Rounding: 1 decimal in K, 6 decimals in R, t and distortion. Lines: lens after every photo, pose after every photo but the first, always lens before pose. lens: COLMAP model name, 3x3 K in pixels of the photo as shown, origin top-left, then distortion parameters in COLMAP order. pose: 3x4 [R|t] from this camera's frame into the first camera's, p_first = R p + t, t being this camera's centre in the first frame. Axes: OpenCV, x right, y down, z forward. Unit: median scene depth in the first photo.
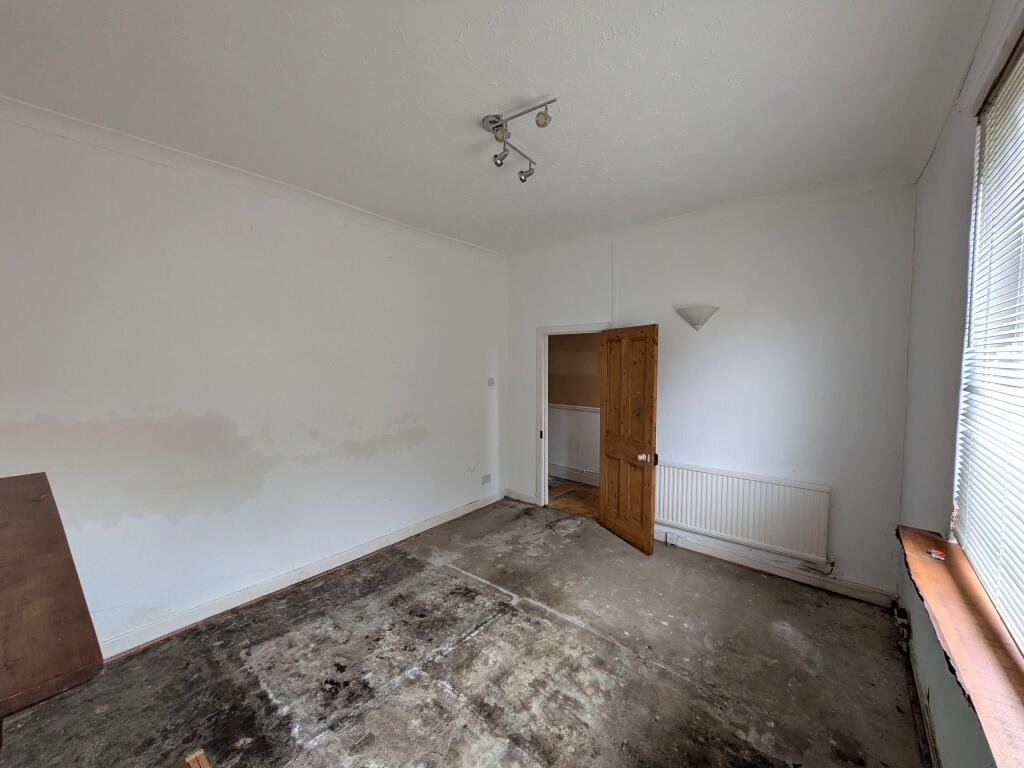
lens RADIAL K [[406.3, 0, 513.0], [0, 406.3, 382.5], [0, 0, 1]] dist [-0.001134, -0.000116]
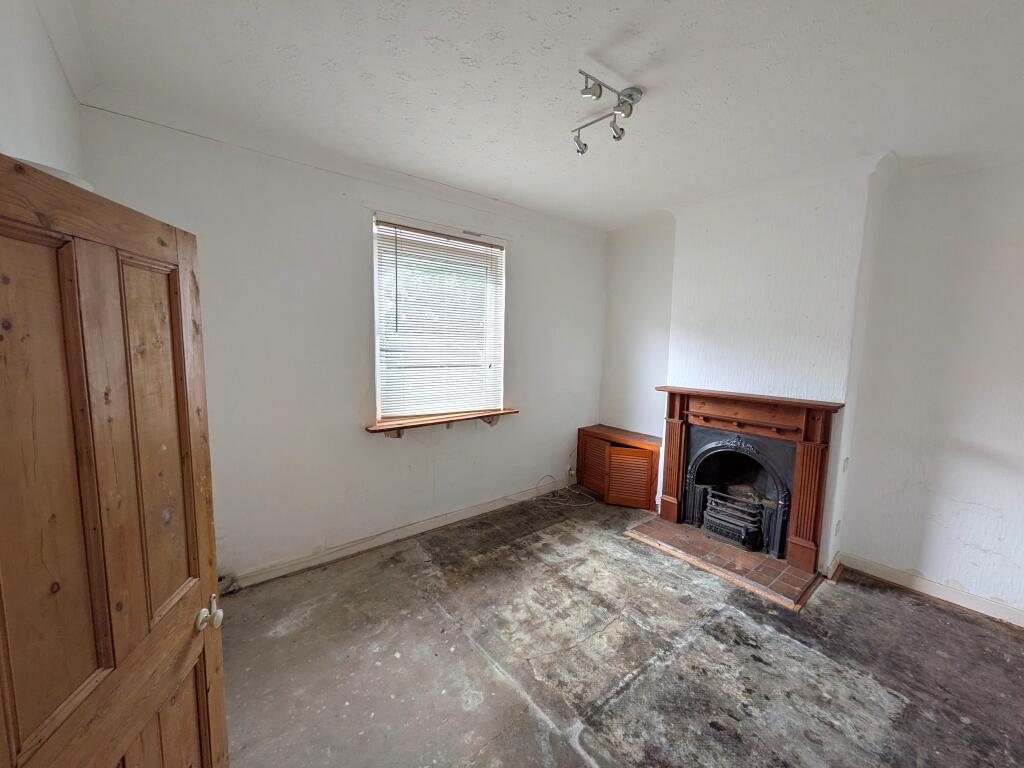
lens RADIAL K [[406.3, 0, 512.2], [0, 406.3, 382.6], [0, 0, 1]] dist [-0.001134, -0.000116]
pose [[-0.979814, -0.045807, 0.194595, 0.005083], [-0.012896, 0.985850, 0.167133, -0.121833], [-0.199497, 0.161249, -0.966540, 1.934920]]
